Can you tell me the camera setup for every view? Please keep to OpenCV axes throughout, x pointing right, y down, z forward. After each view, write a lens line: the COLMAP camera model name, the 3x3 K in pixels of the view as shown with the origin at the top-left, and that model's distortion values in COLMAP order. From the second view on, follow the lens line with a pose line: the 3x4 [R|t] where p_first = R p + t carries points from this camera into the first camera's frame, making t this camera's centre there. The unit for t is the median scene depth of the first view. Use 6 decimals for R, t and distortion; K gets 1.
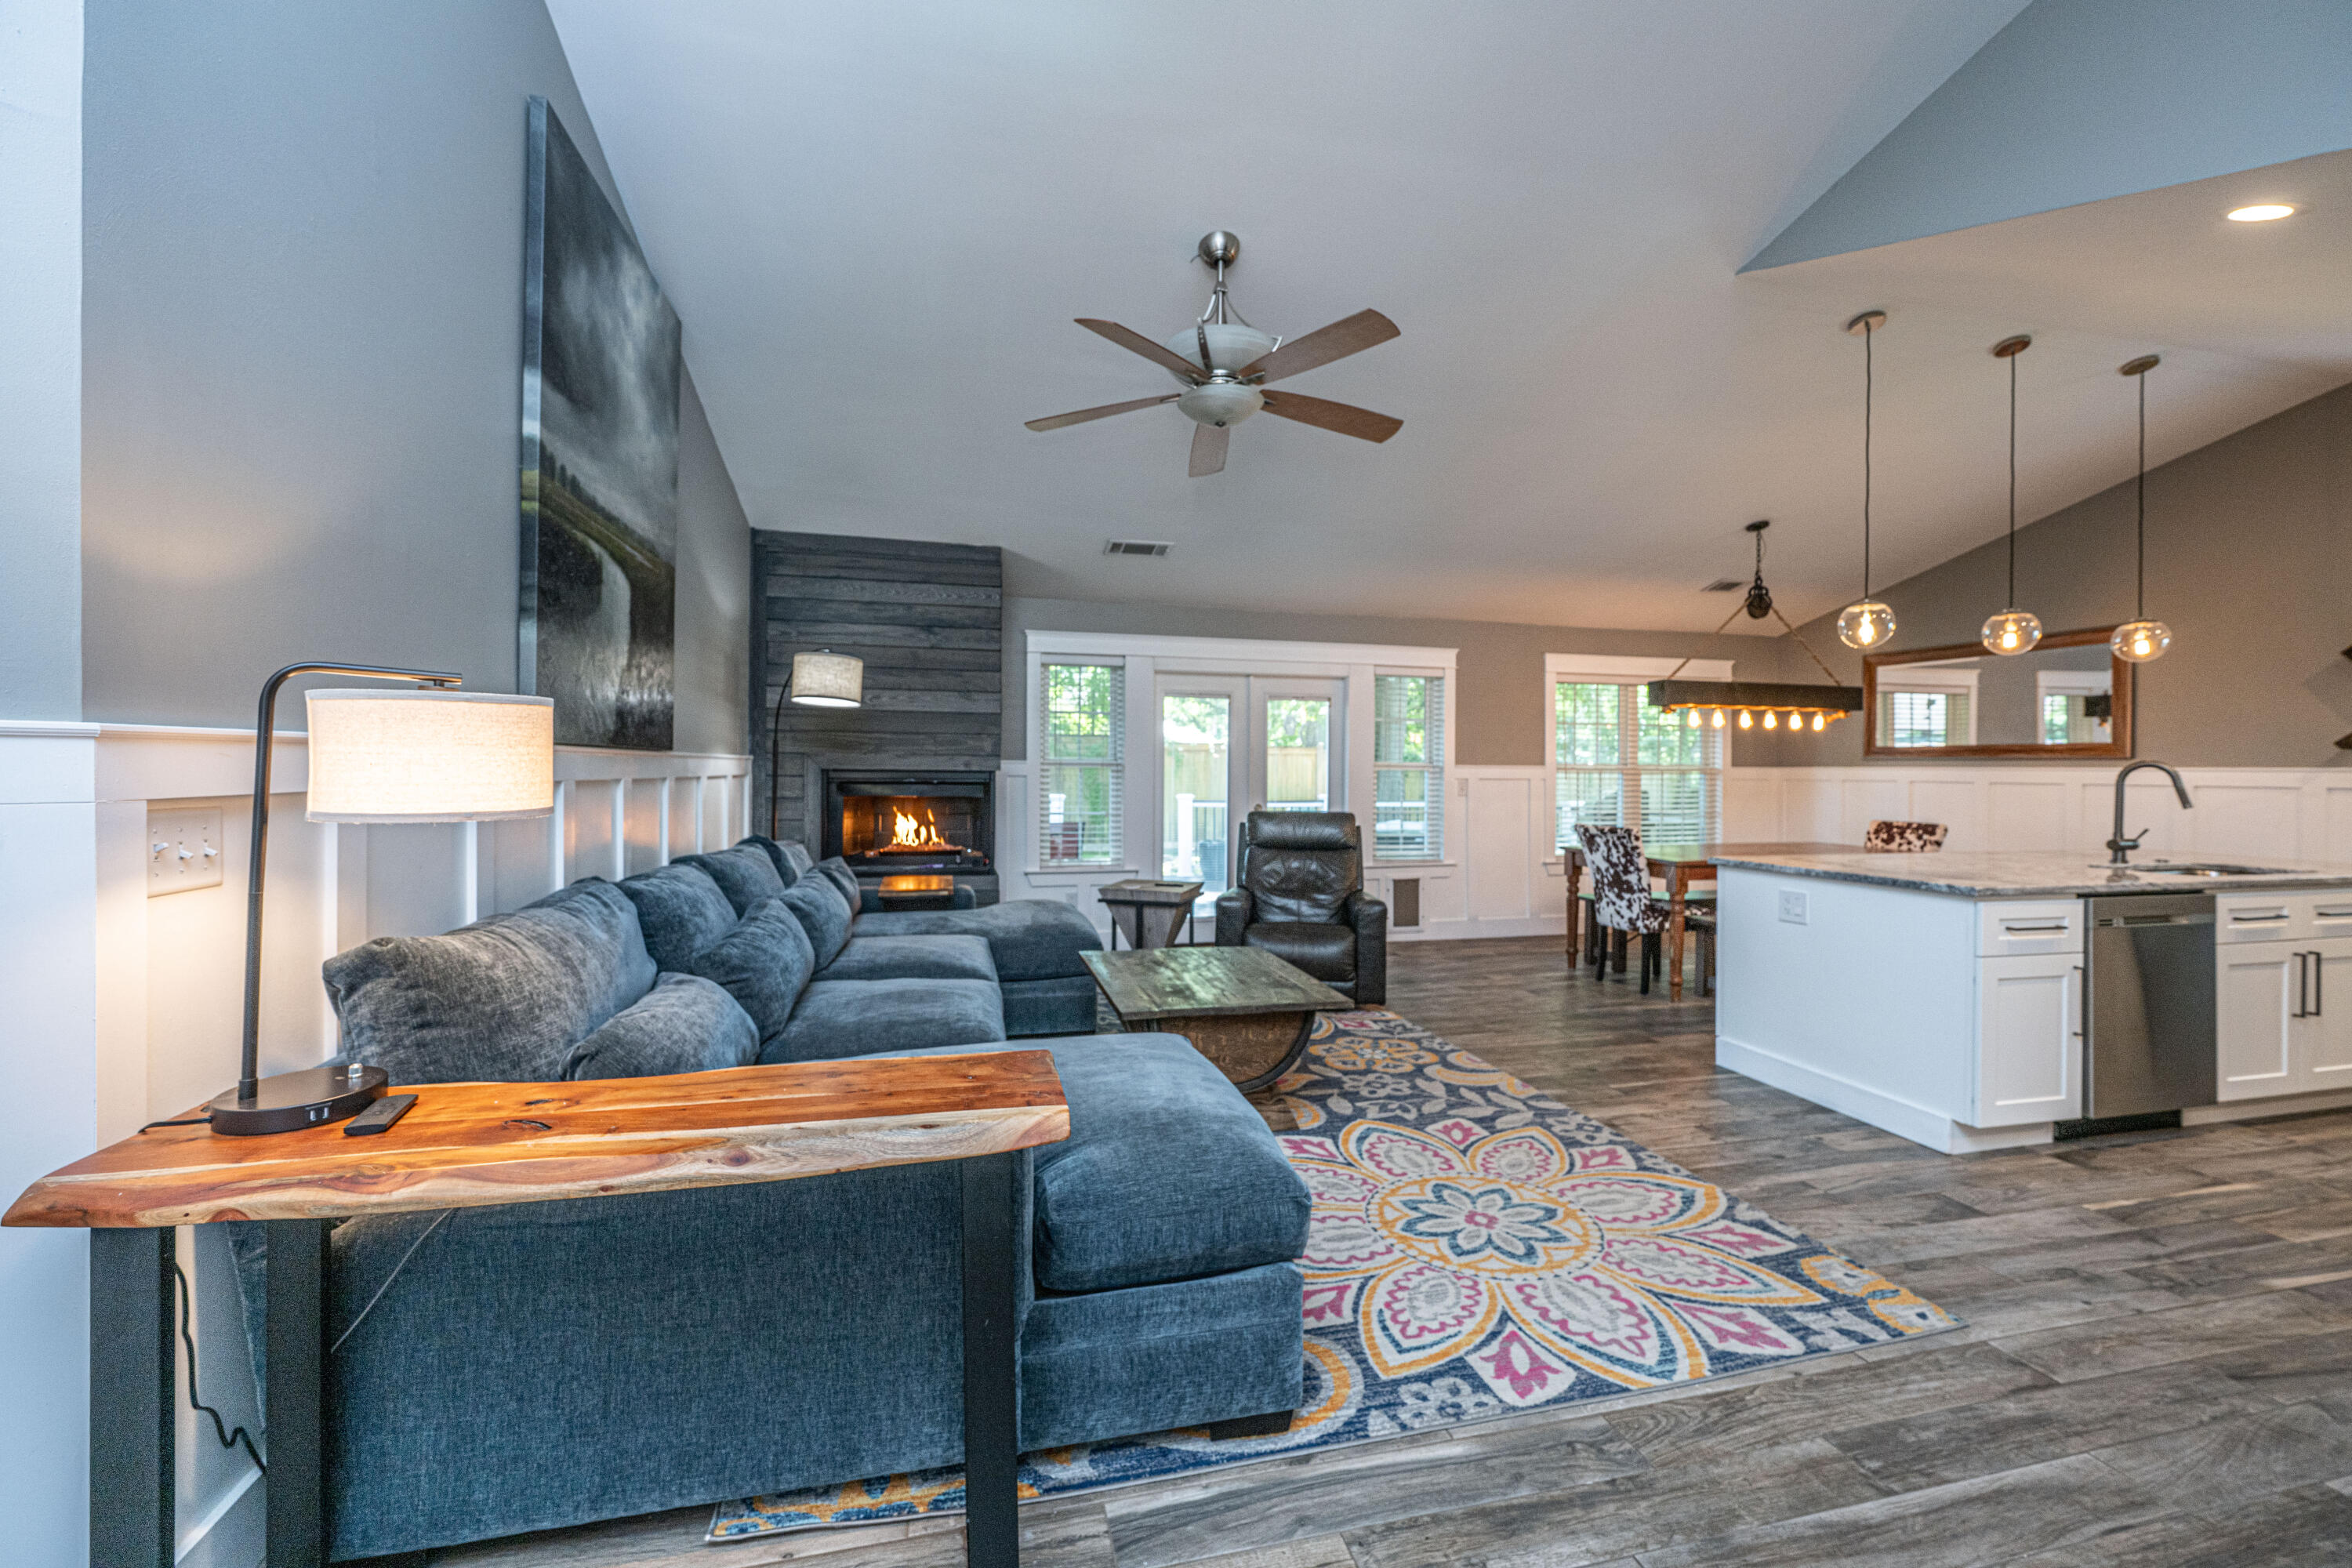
lens RADIAL K [[946.4, 0, 1154.4], [0, 946.4, 766.8], [0, 0, 1]] dist [0.000140, 0.000026]
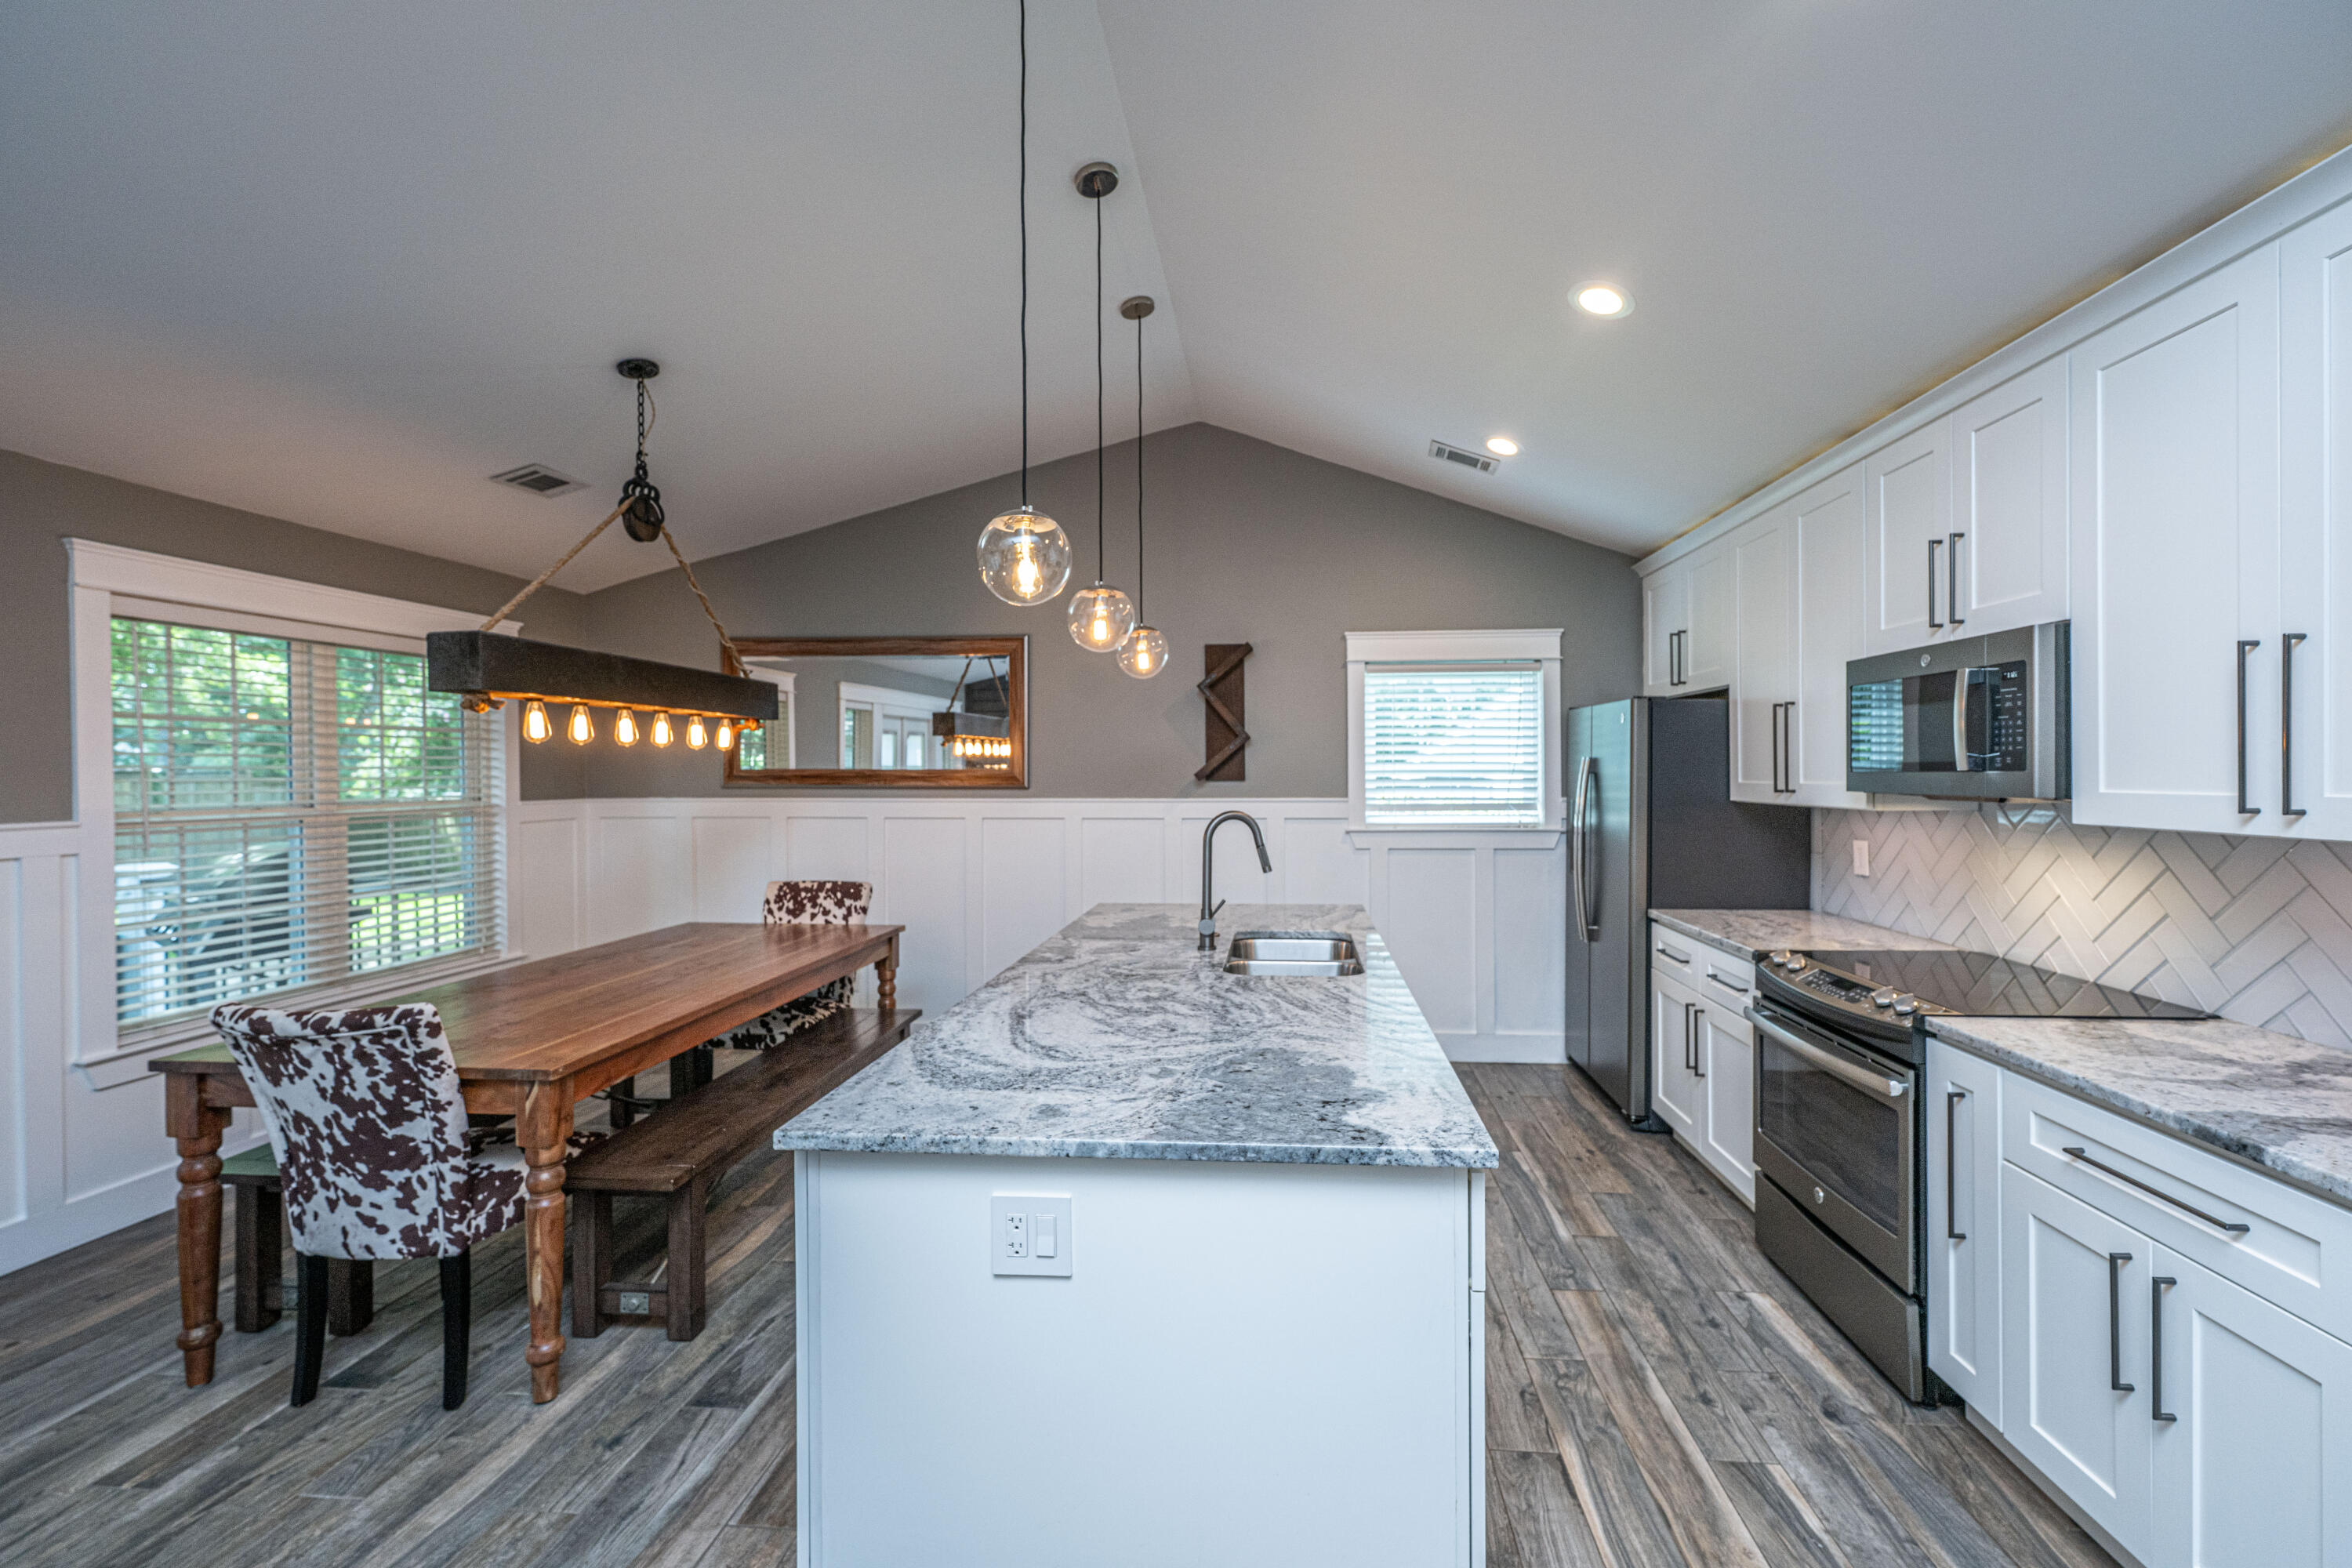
lens RADIAL K [[972.9, 0, 1222.5], [0, 972.9, 778.5], [0, 0, 1]] dist [0.000232, -0.000168]
pose [[0.298280, -0.017009, 0.954327, 0.315186], [0.003406, 0.999854, 0.016756, -0.046063], [-0.954472, -0.001747, 0.298294, 0.793849]]
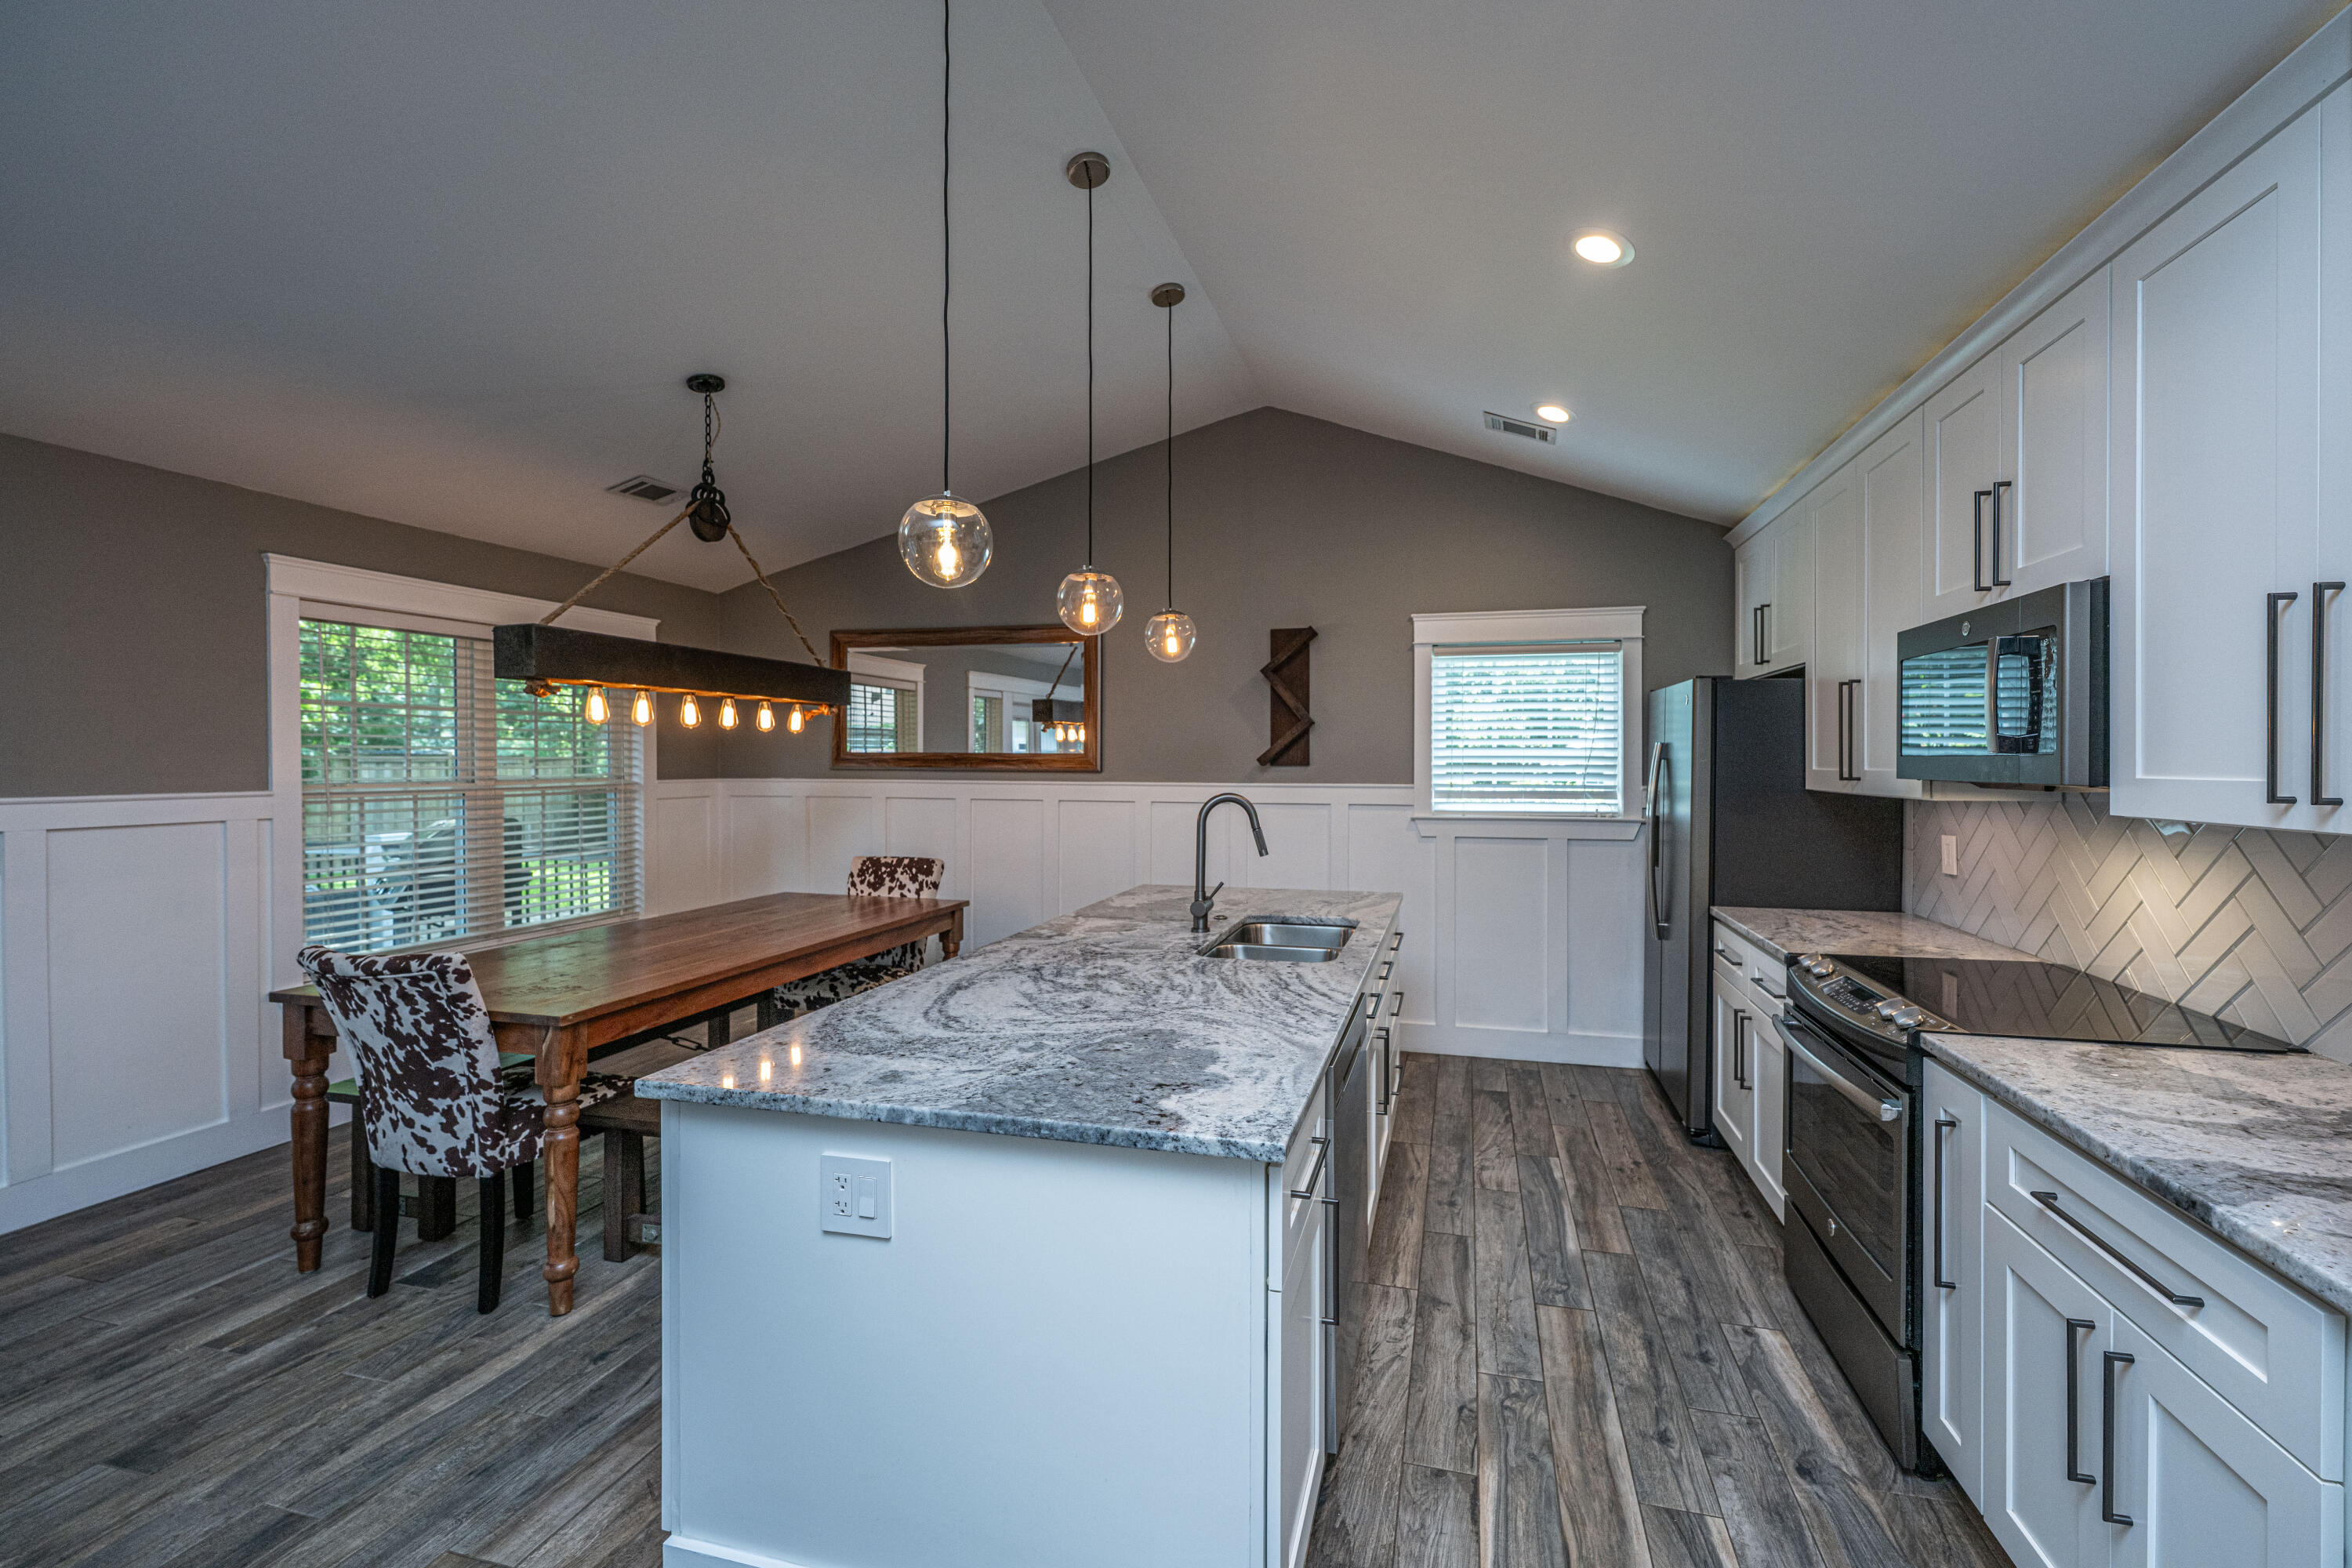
lens RADIAL K [[963.7, 0, 1241.3], [0, 963.7, 769.6], [0, 0, 1]] dist [-0.000434, 0.000070]
pose [[0.449908, -0.016427, 0.892924, 0.381225], [-0.000631, 0.999825, 0.018712, -0.040124], [-0.893075, -0.008982, 0.449818, 0.661848]]
